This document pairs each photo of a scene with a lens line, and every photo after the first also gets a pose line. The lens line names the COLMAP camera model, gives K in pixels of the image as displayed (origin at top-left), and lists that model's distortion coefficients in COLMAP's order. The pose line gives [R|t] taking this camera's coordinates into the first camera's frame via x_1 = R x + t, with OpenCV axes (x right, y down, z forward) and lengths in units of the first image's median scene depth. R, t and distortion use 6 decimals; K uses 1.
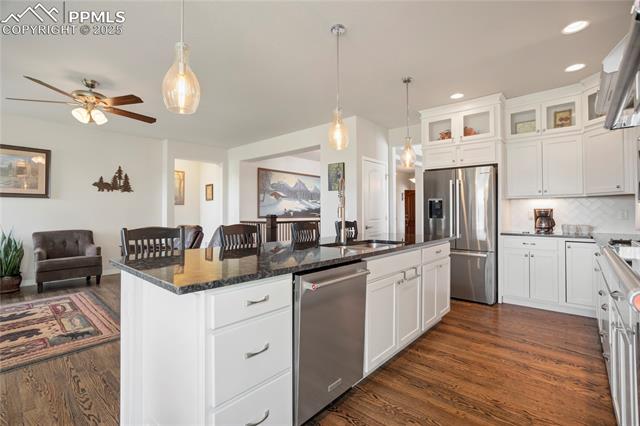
lens RADIAL K [[293.5, 0, 320.2], [0, 293.5, 211.2], [0, 0, 1]] dist [-0.015358, 0.001959]
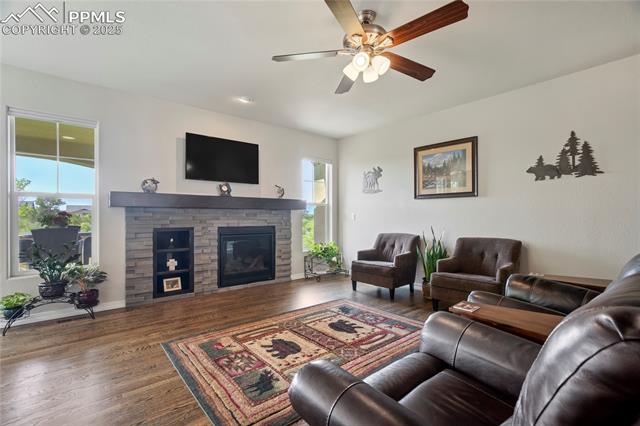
lens RADIAL K [[293.5, 0, 319.4], [0, 293.5, 215.7], [0, 0, 1]] dist [-0.015358, 0.001959]
pose [[-0.132111, -0.002762, -0.991231, -0.077098], [0.001268, 0.999995, -0.002956, 0.009224], [0.991234, -0.001647, -0.132106, 0.633839]]
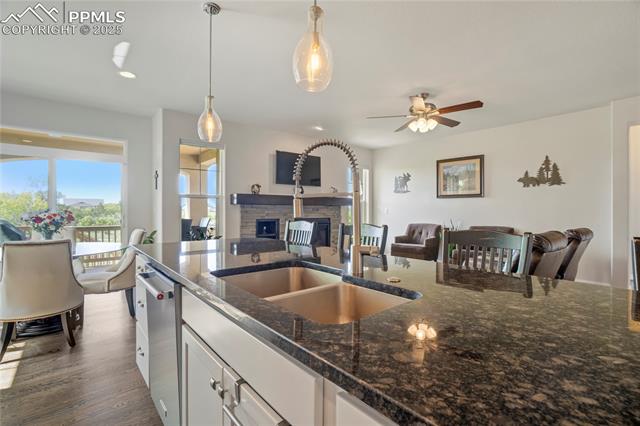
lens RADIAL K [[293.5, 0, 323.8], [0, 293.5, 209.5], [0, 0, 1]] dist [-0.015358, 0.001959]
pose [[-0.121340, -0.003654, -0.992604, 0.256327], [-0.000920, 0.999993, -0.003568, 0.007646], [0.992611, 0.000480, -0.121343, 0.486335]]
